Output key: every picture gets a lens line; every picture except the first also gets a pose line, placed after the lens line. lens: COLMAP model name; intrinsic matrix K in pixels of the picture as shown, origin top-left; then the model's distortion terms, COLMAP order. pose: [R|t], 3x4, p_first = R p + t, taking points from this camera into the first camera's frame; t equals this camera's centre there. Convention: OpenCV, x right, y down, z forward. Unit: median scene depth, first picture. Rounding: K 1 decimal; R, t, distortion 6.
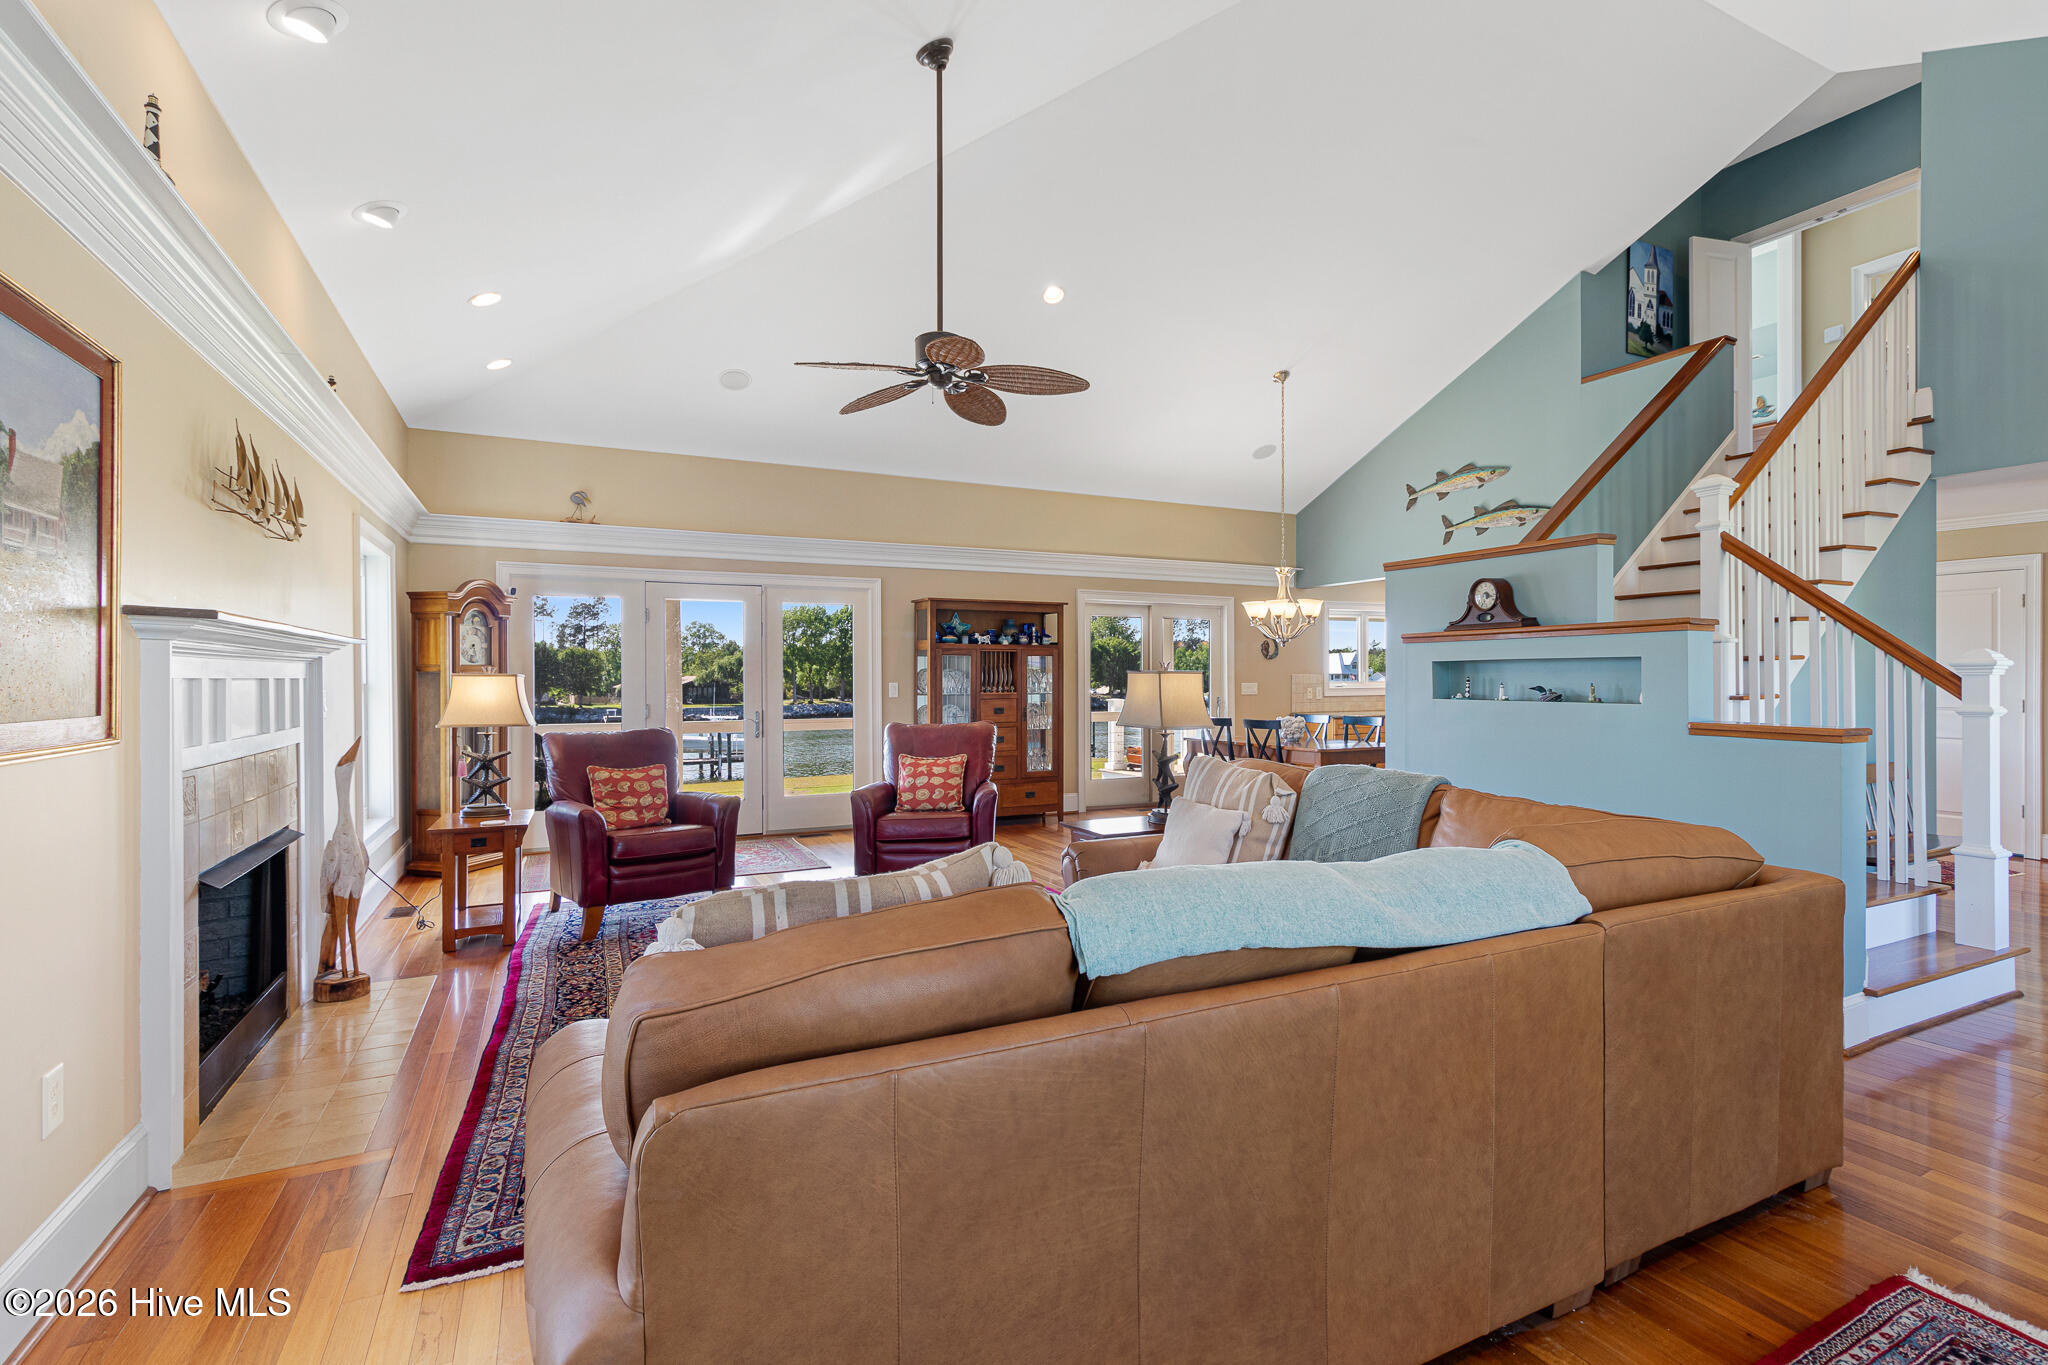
lens RADIAL K [[948.8, 0, 1043.9], [0, 948.8, 658.7], [0, 0, 1]] dist [-0.000270, 0.000495]
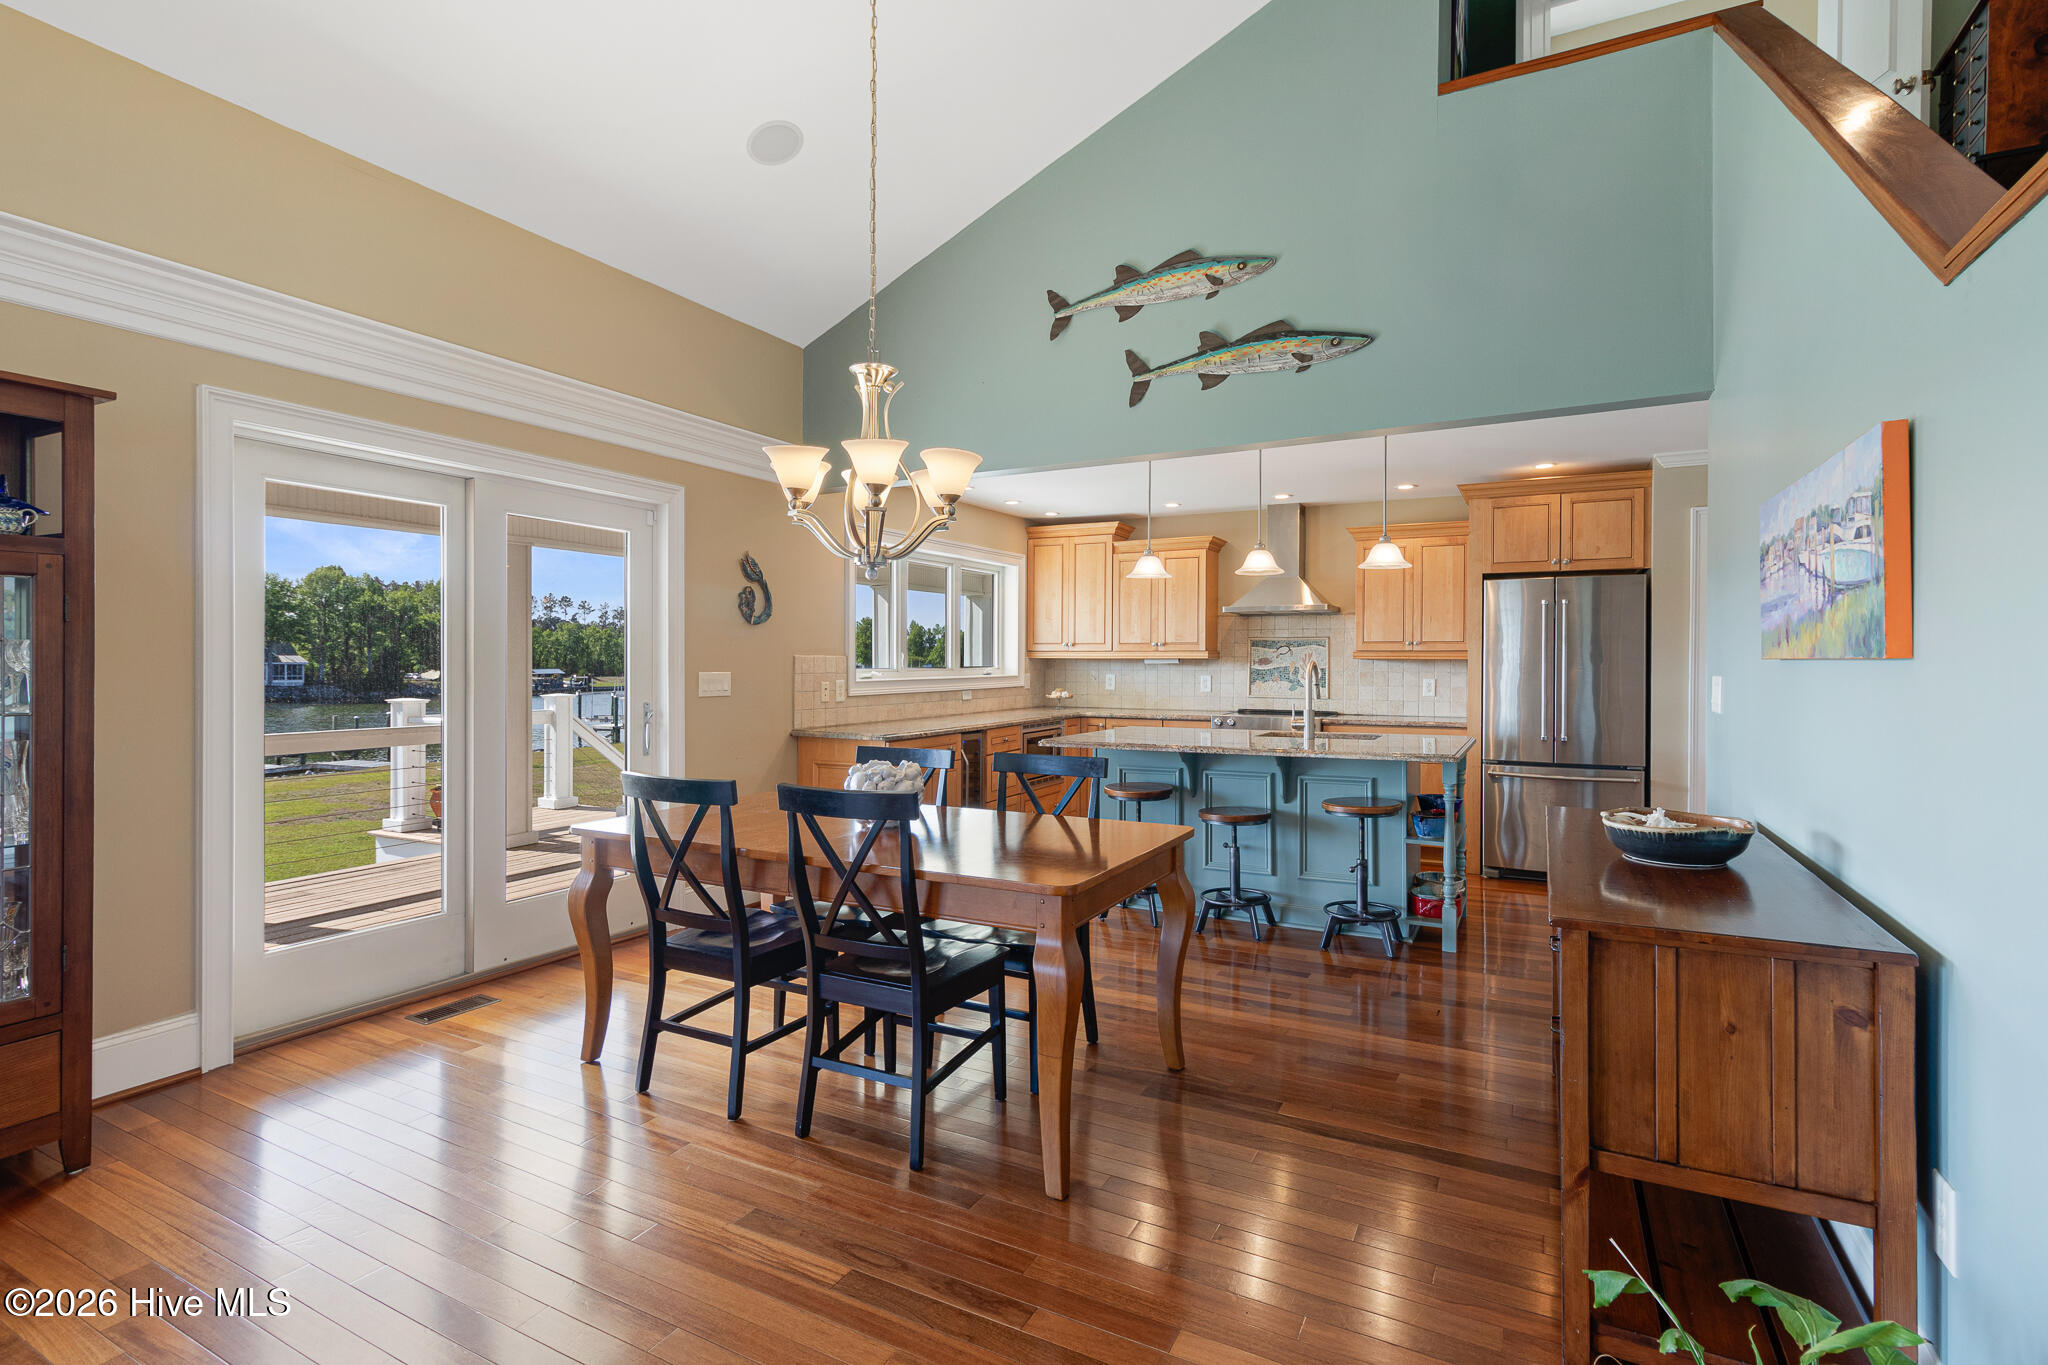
lens RADIAL K [[939.4, 0, 1036.5], [0, 939.4, 665.6], [0, 0, 1]] dist [0.014818, -0.000096]
pose [[0.807162, 0.004681, 0.590312, 0.084039], [-0.018550, 0.999676, 0.017437, 0.013351], [-0.590039, -0.025024, 0.806987, 0.655588]]
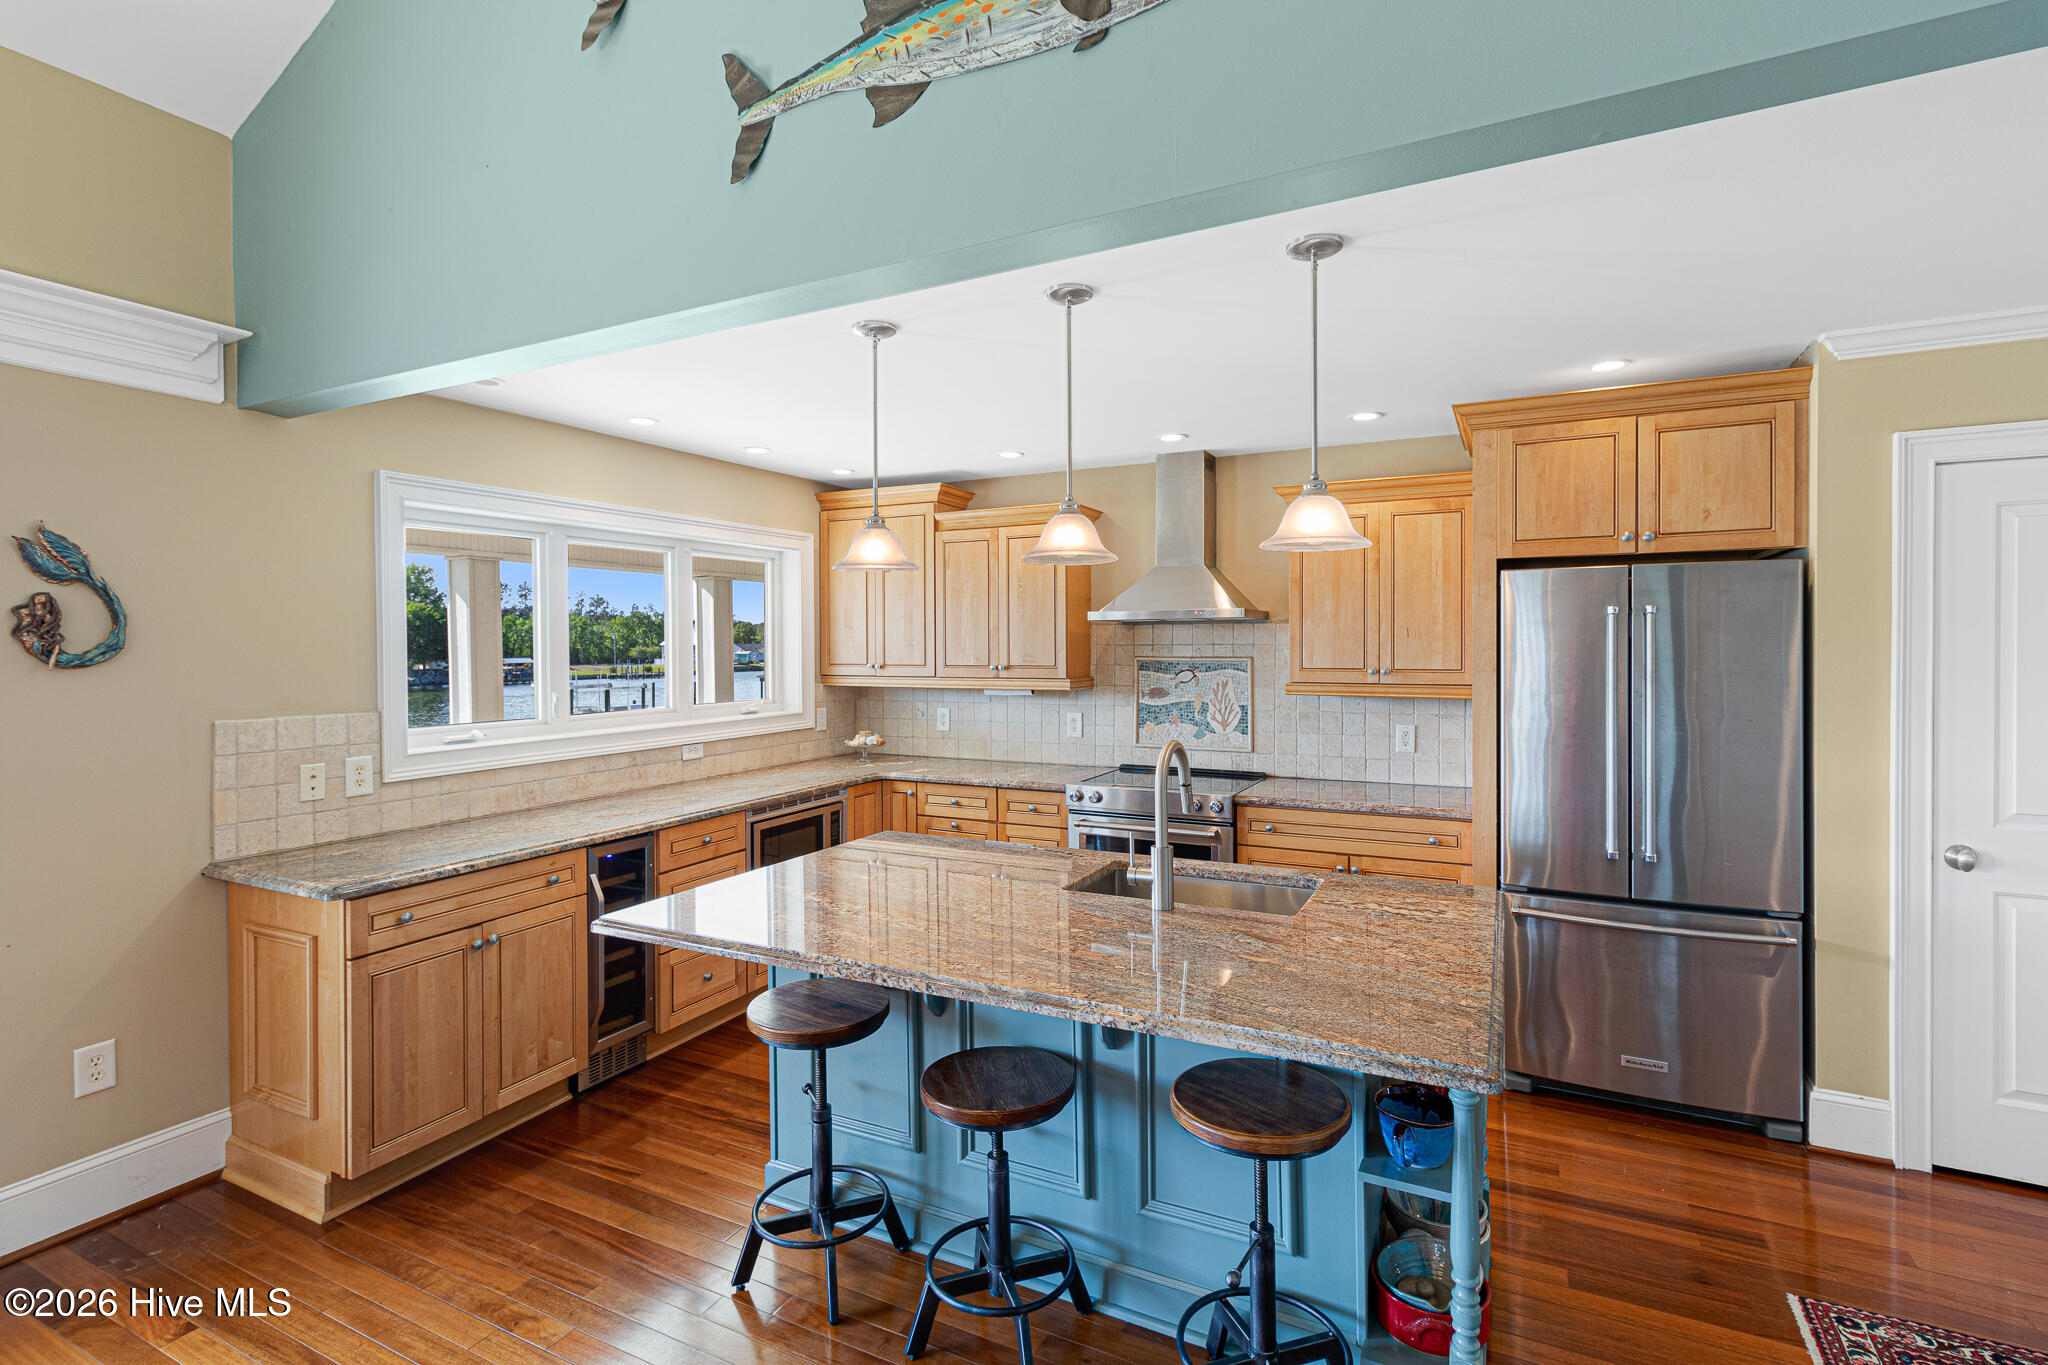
lens RADIAL K [[932.4, 0, 1028.5], [0, 932.4, 653.1], [0, 0, 1]] dist [0.003930, 0.000555]
pose [[0.796863, -0.002803, 0.604153, 0.365755], [-0.011325, 0.999744, 0.019576, -0.014409], [-0.604054, -0.022441, 0.796628, 0.830776]]
